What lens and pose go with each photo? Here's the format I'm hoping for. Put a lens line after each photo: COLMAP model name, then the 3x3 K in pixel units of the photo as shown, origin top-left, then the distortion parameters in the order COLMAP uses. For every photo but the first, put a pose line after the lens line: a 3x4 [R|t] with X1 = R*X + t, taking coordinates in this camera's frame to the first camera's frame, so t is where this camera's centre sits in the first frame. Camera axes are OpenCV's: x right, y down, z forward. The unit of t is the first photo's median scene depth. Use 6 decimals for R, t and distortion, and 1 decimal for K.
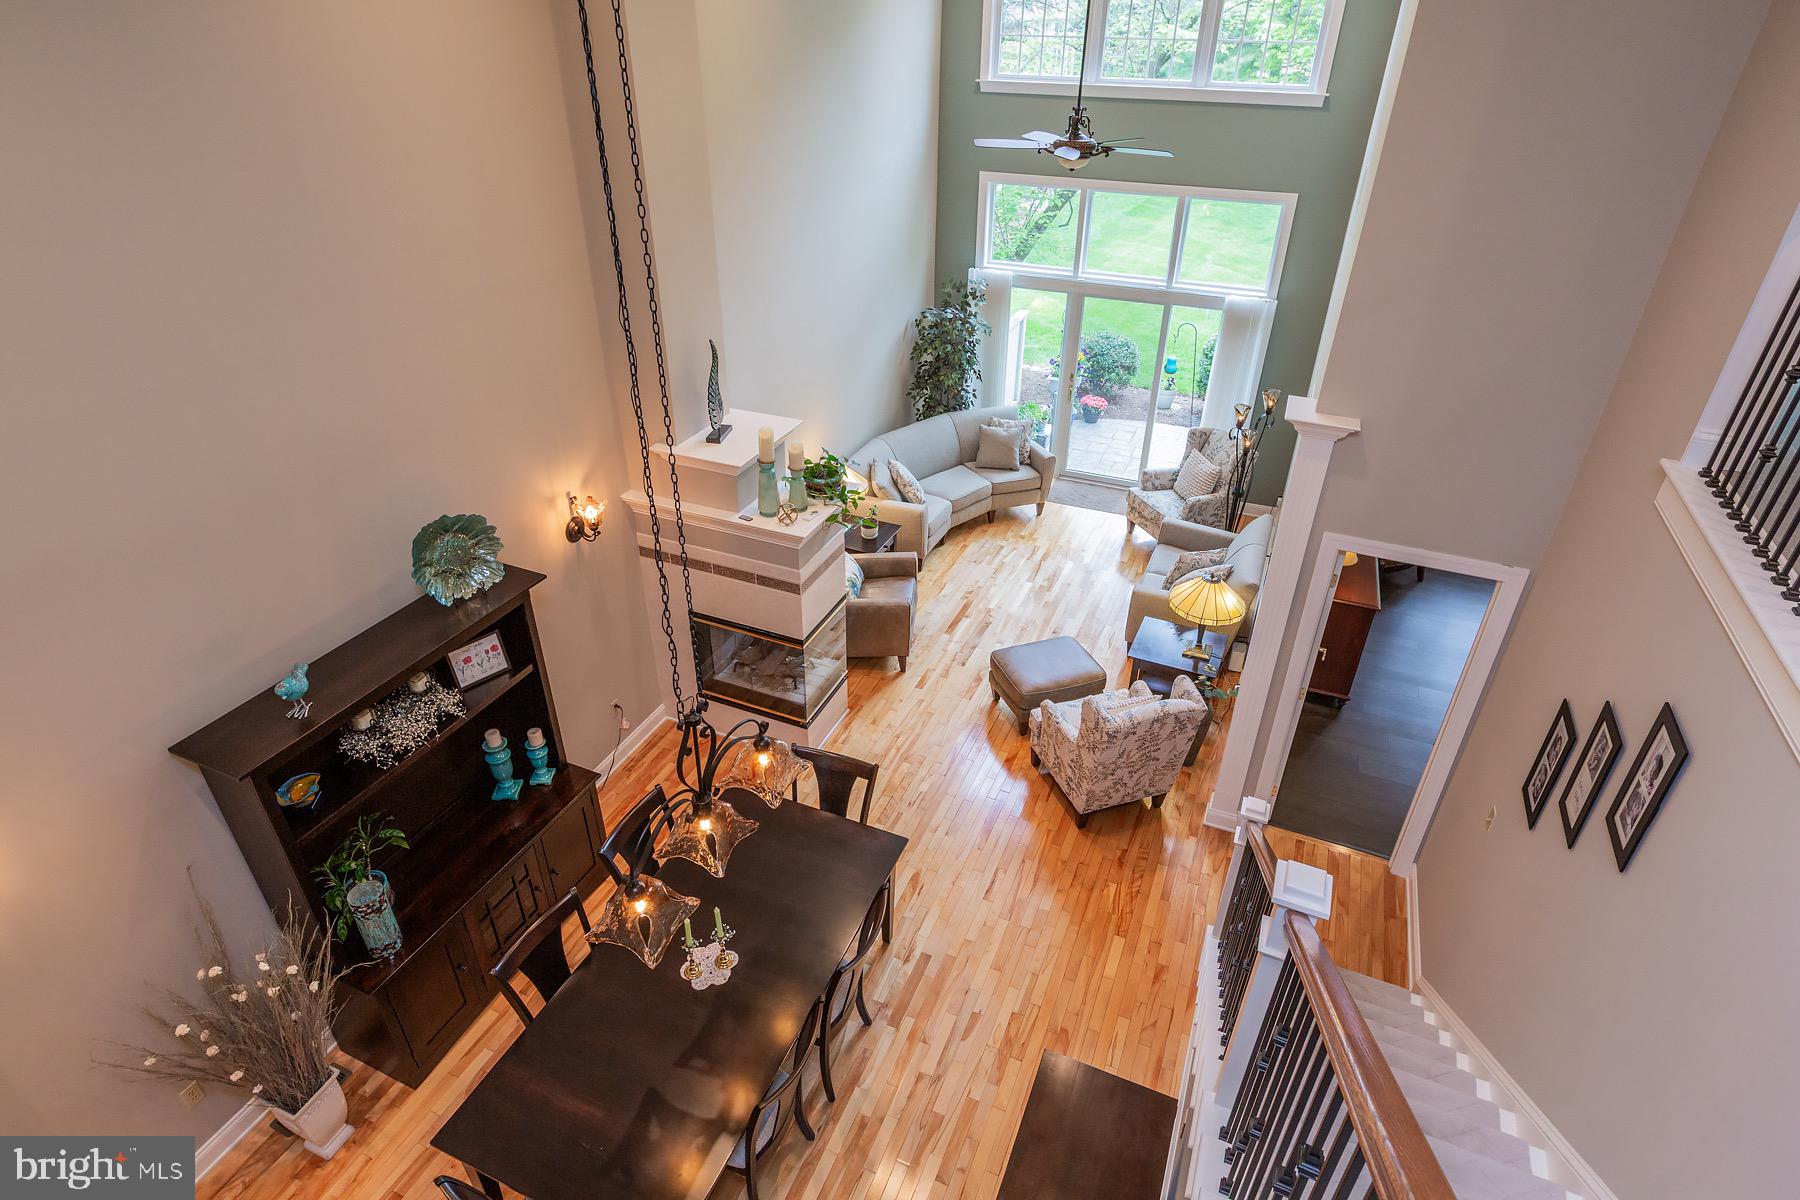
lens RADIAL K [[947.5, 0, 902.7], [0, 947.5, 582.6], [0, 0, 1]] dist [-0.000297, 0.000082]
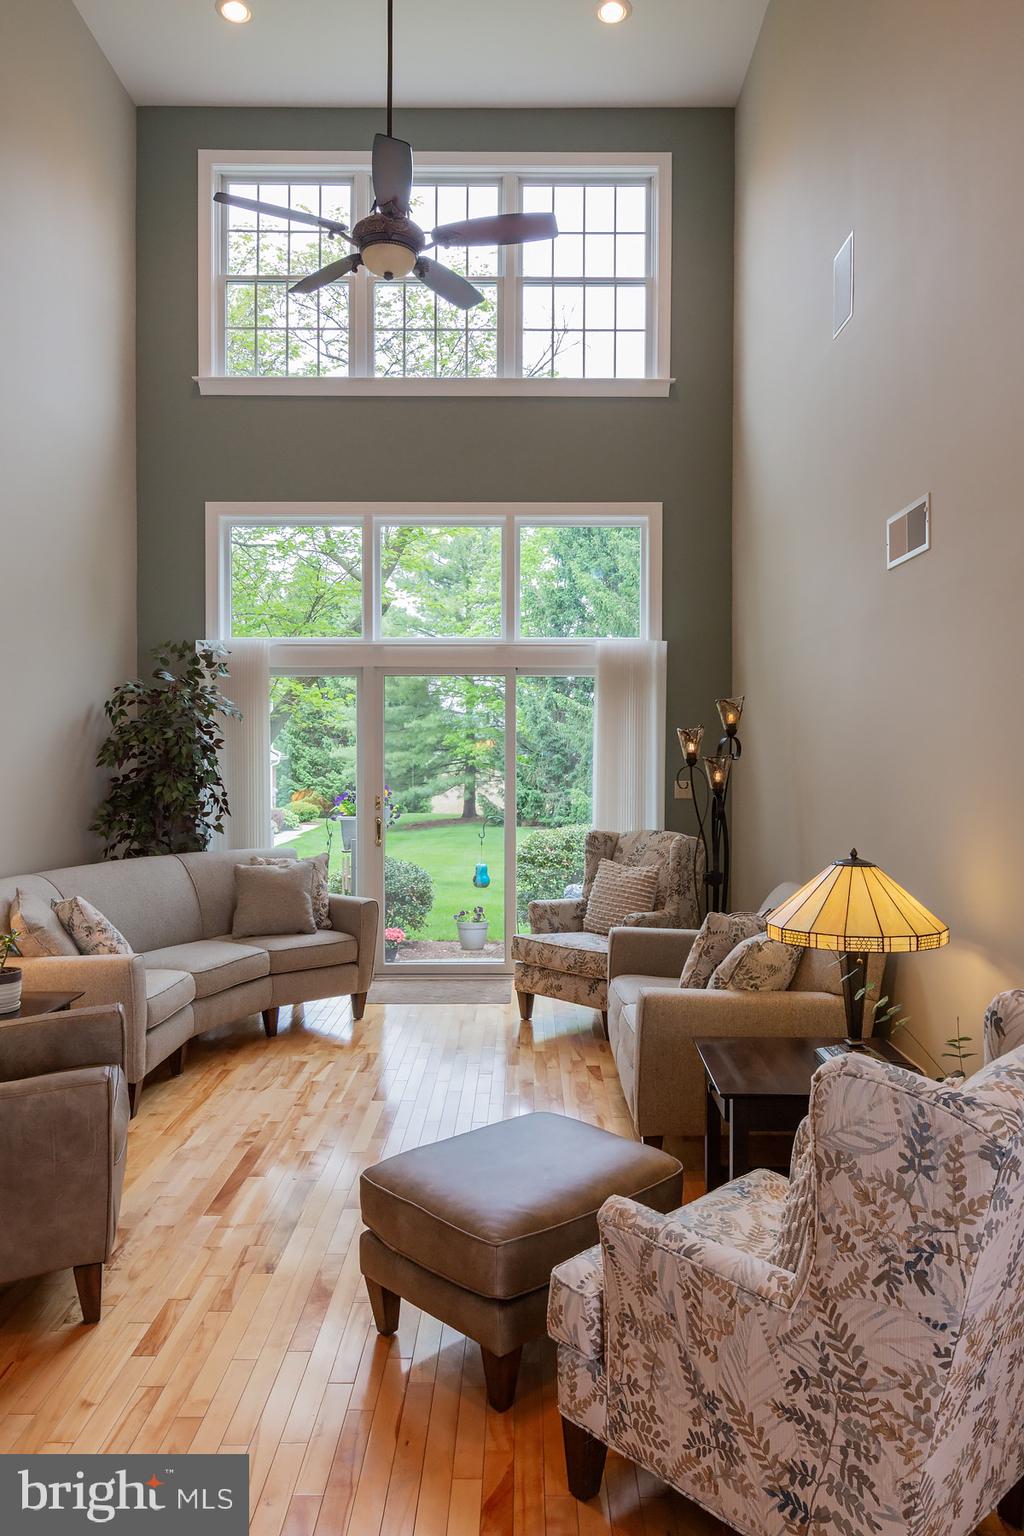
lens RADIAL K [[1026.9, 0, 518.6], [0, 1026.9, 765.7], [0, 0, 1]] dist [0.003081, -0.002780]
pose [[0.920138, -0.013181, 0.391372, -0.000303], [0.208143, 0.863024, -0.460289, 0.108687], [-0.331696, 0.504991, 0.796845, 0.496727]]
